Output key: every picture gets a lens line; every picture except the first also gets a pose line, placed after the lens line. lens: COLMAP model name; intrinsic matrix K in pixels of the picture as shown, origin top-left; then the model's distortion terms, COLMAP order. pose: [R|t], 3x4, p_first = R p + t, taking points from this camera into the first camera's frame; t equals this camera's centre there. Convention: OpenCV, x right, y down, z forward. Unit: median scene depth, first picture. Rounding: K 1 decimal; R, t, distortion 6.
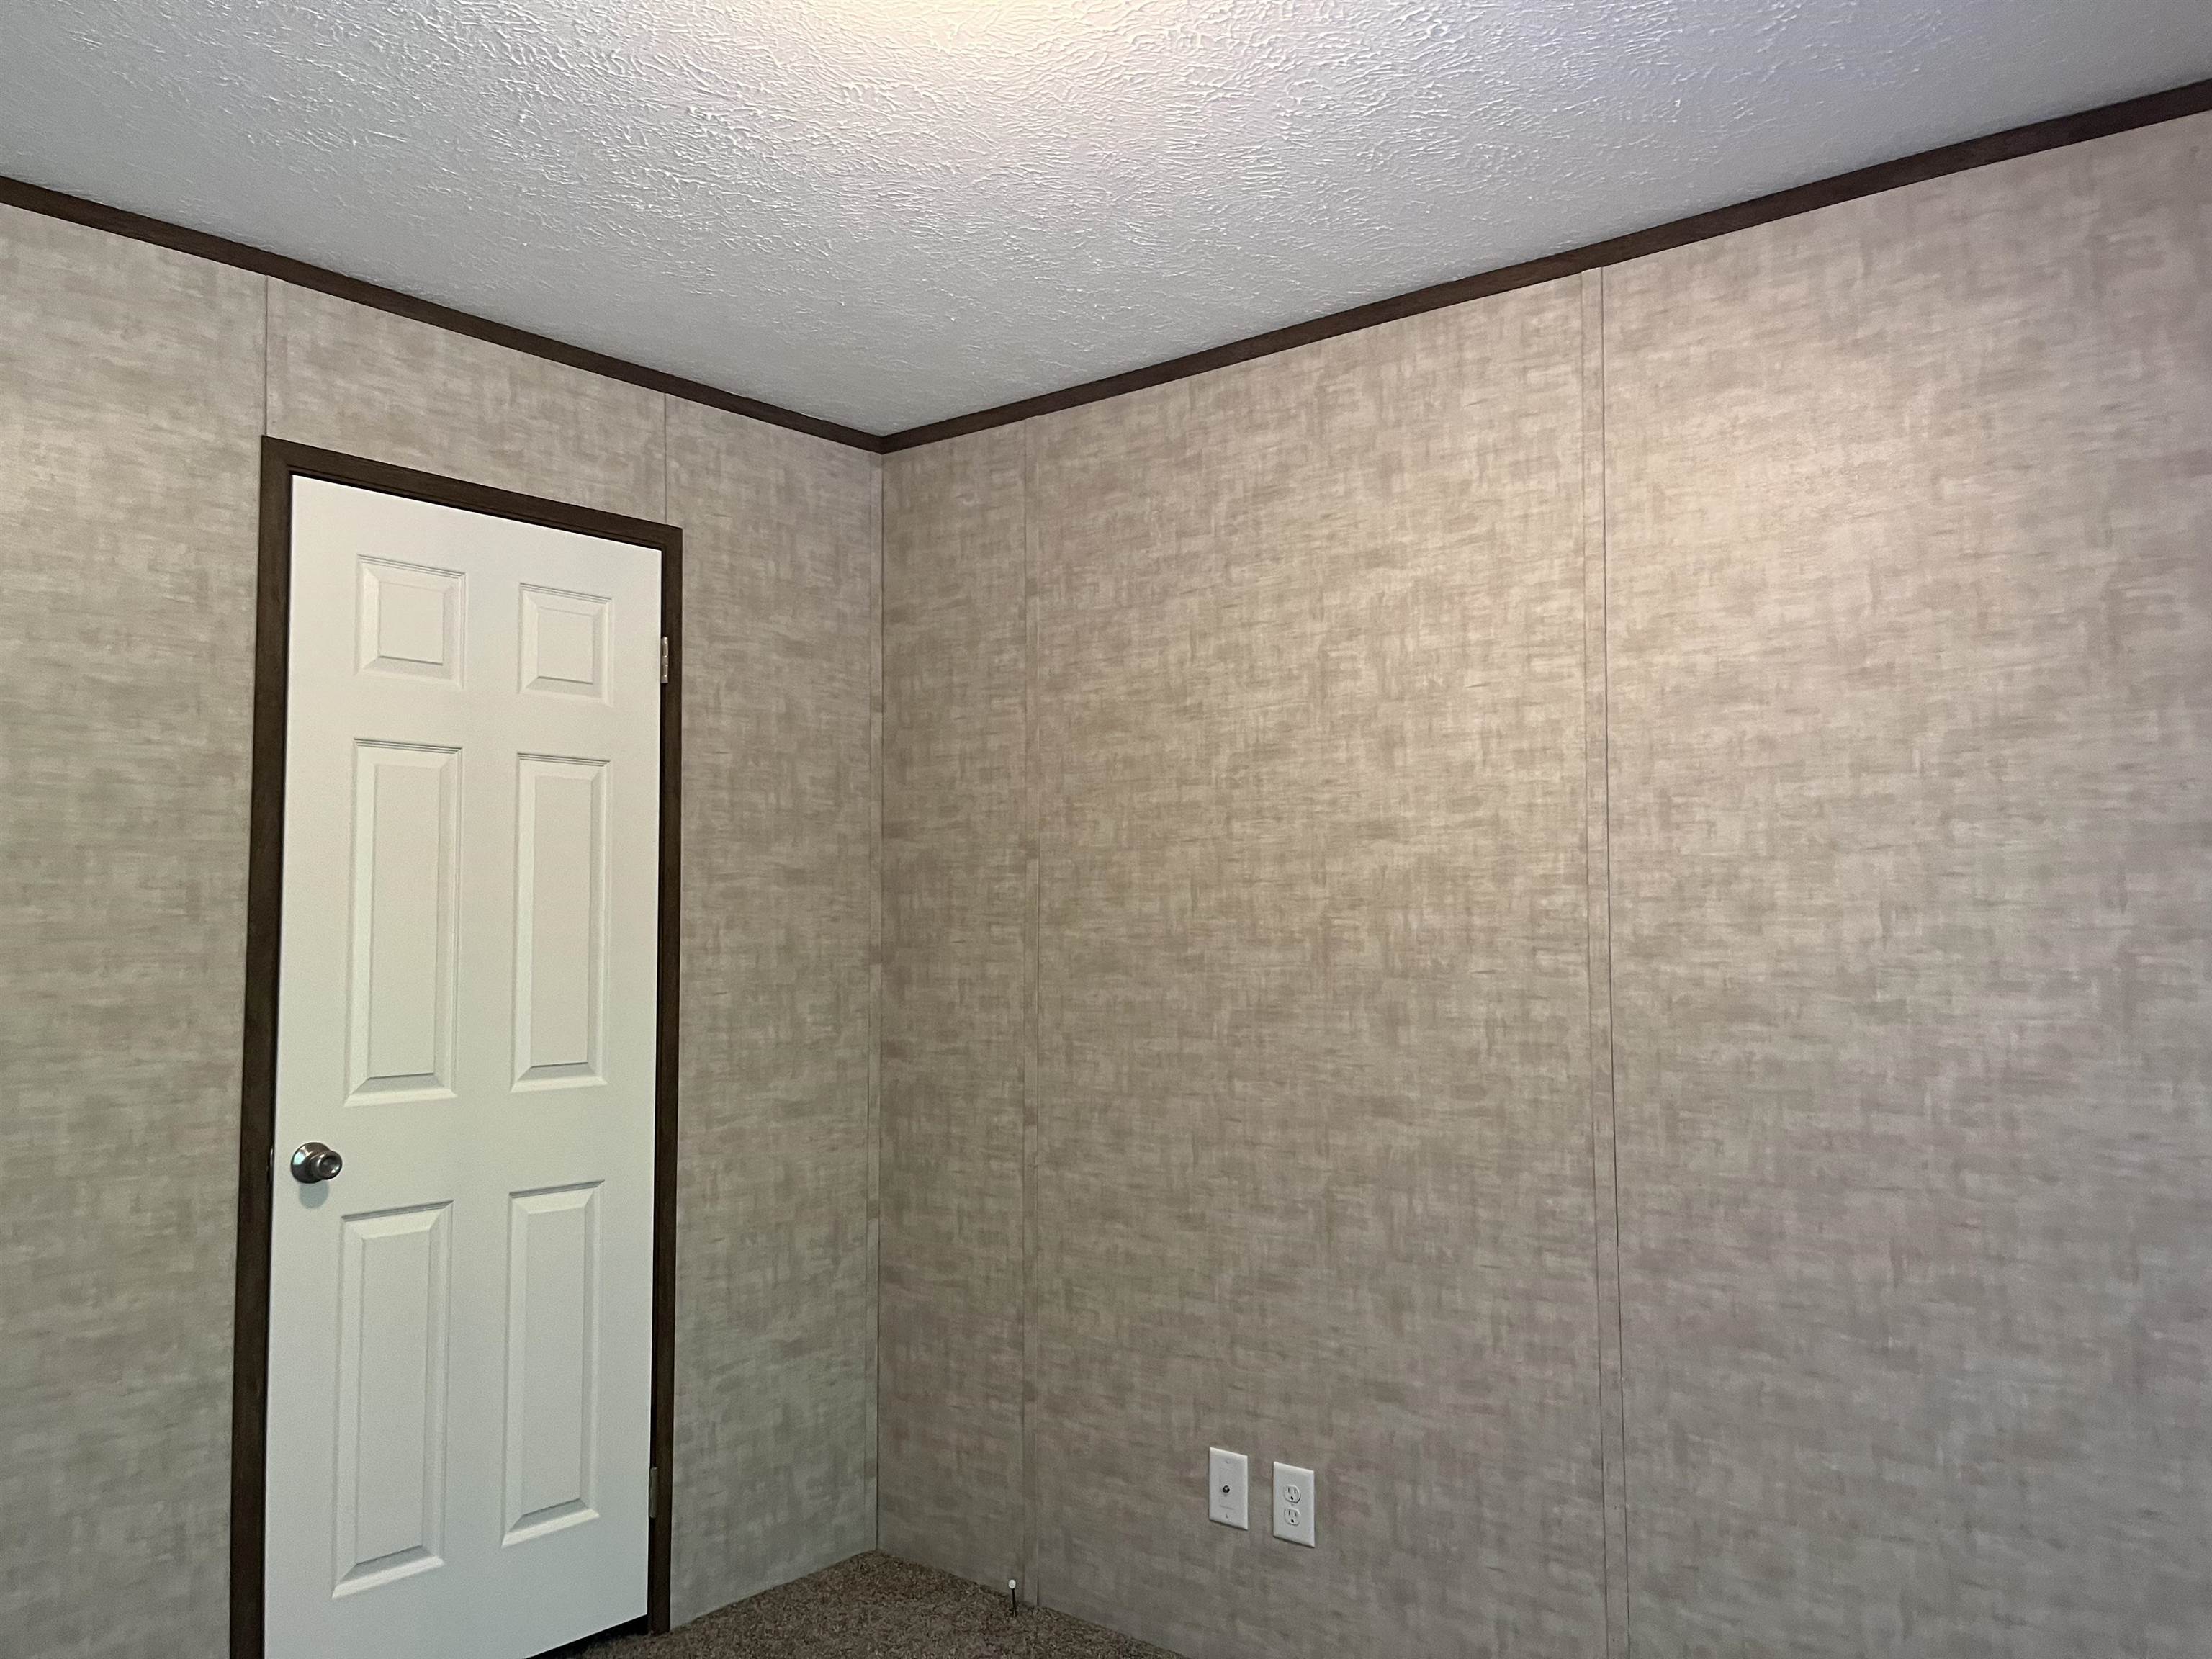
lens RADIAL K [[1667.0, 0, 1106.0], [0, 1667.0, 829.5], [0, 0, 1]] dist [0.042868, -0.052769]
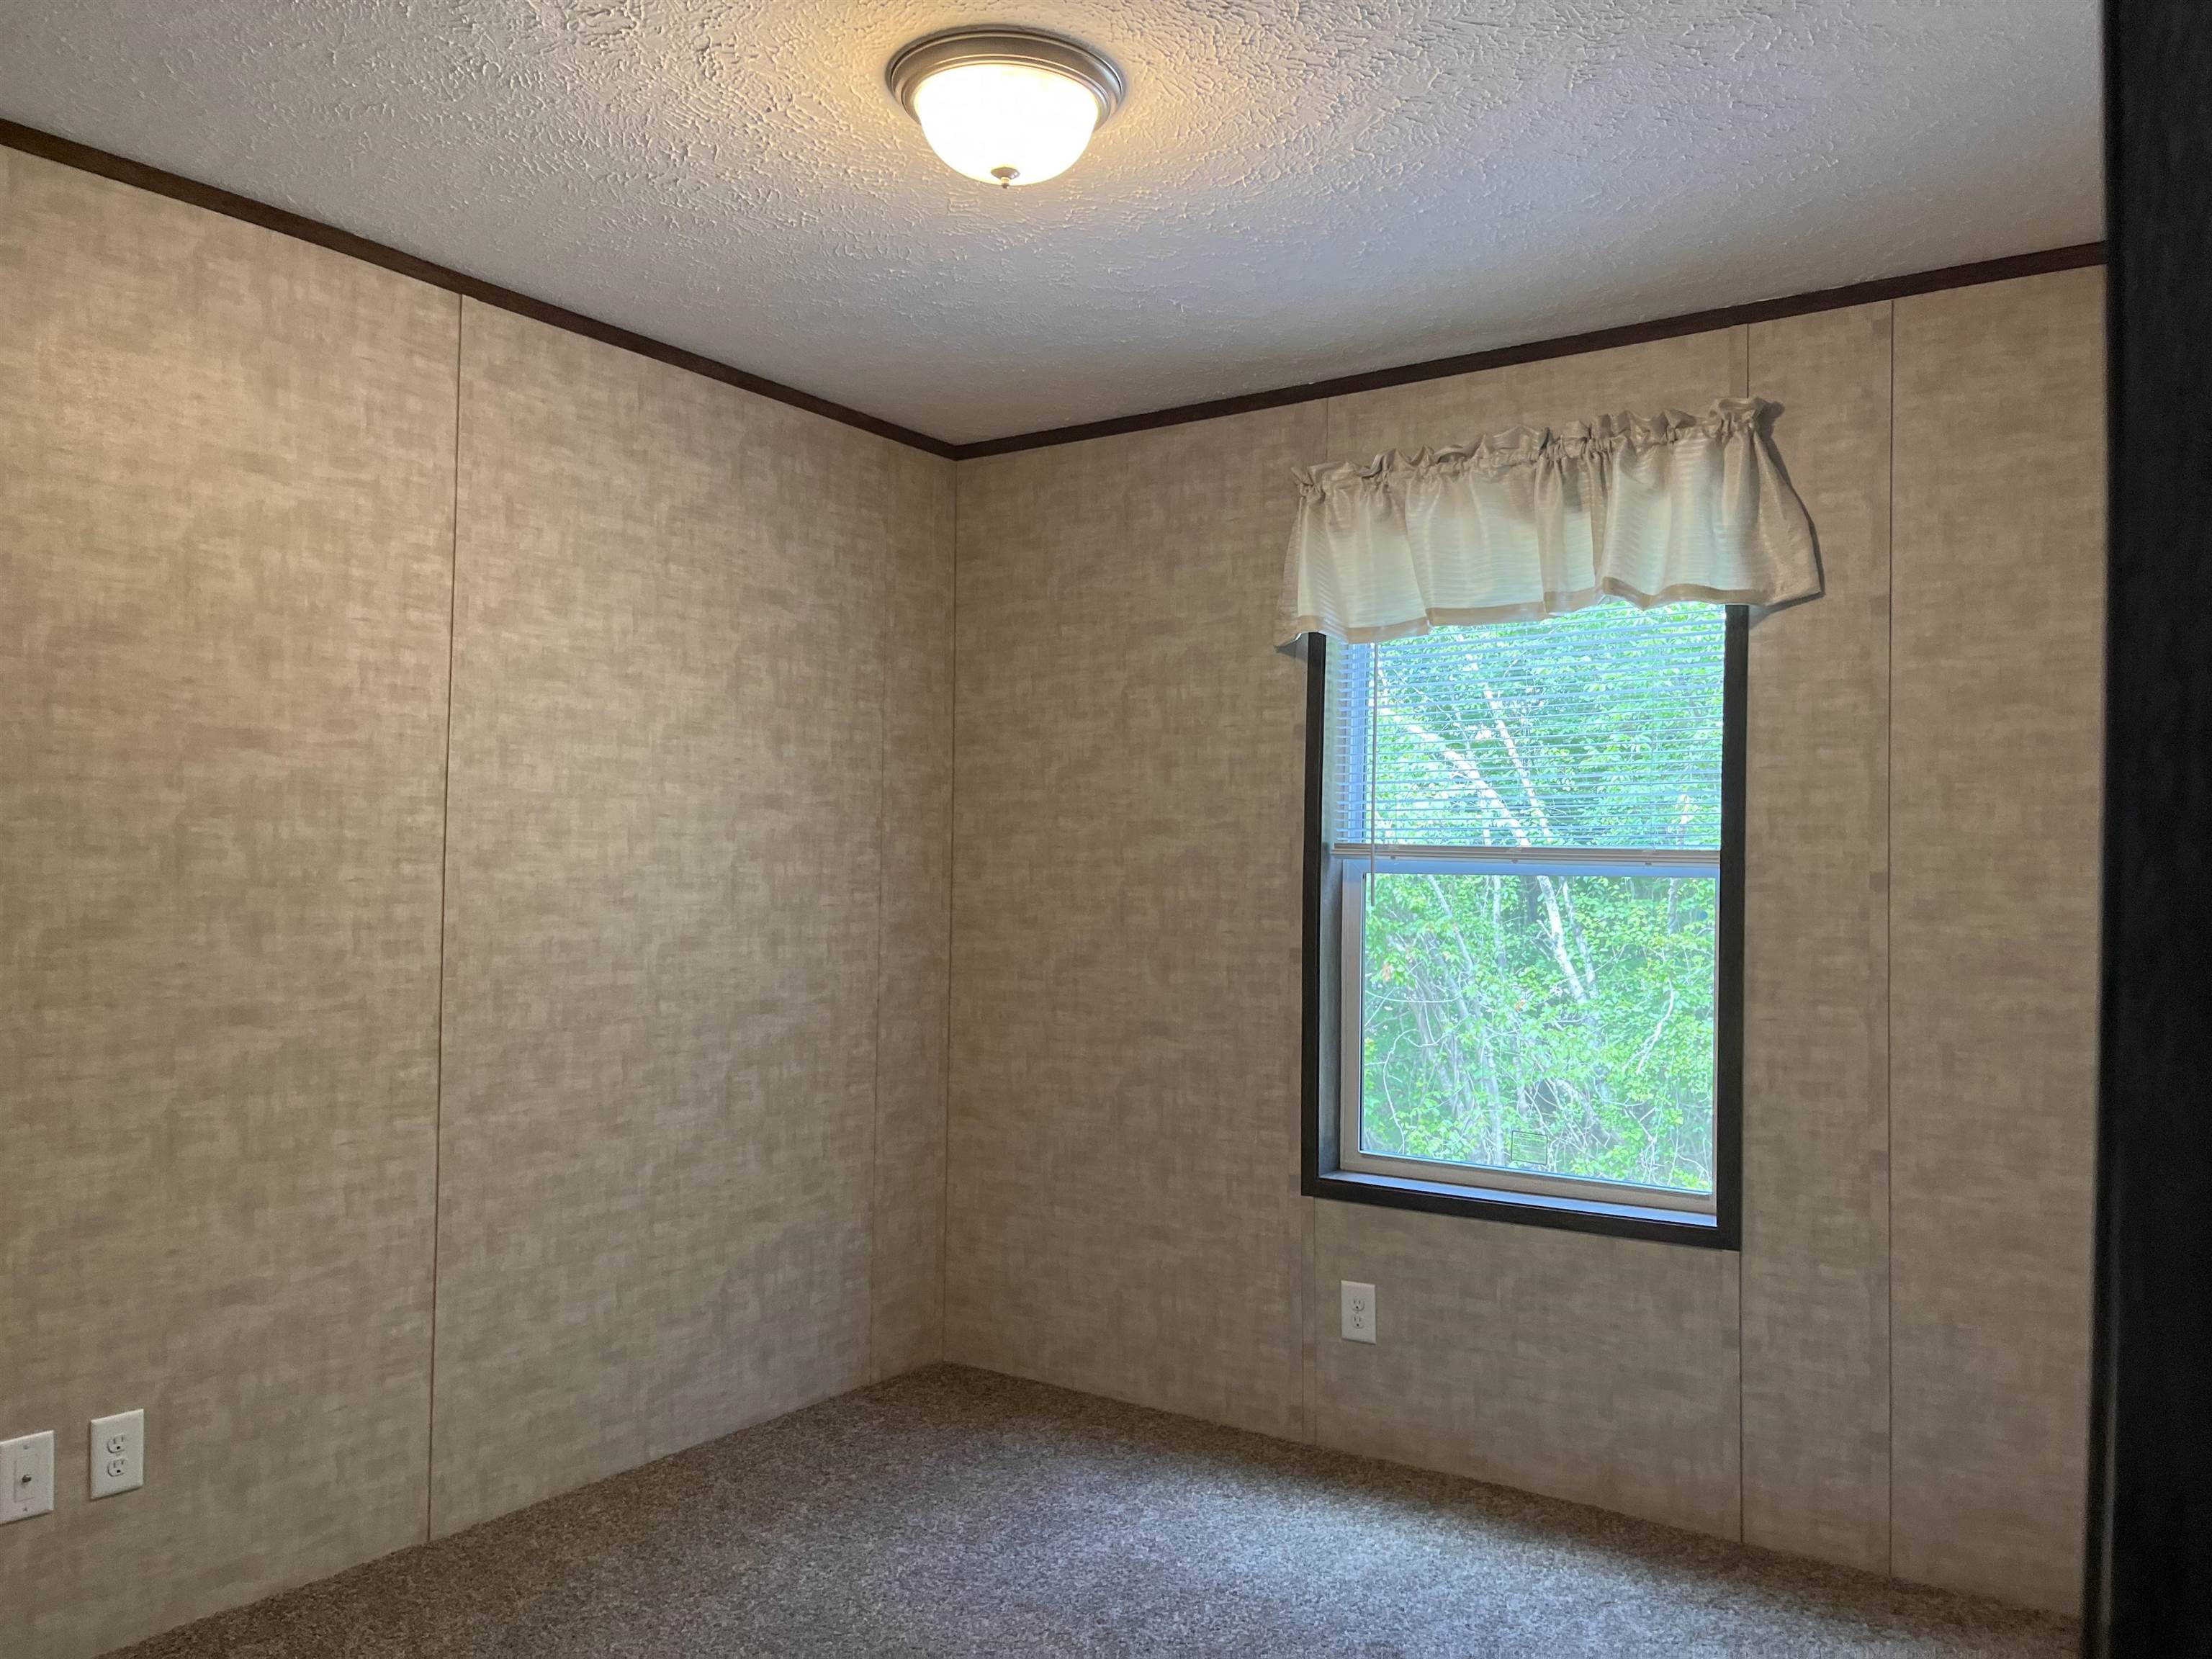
lens RADIAL K [[1670.5, 0, 1113.8], [0, 1670.5, 834.2], [0, 0, 1]] dist [0.071404, -0.108058]
pose [[-0.078918, 0.022287, 0.996632, -0.932338], [-0.079042, 0.996463, -0.028542, 0.047505], [-0.993743, -0.081028, -0.076878, 0.593305]]
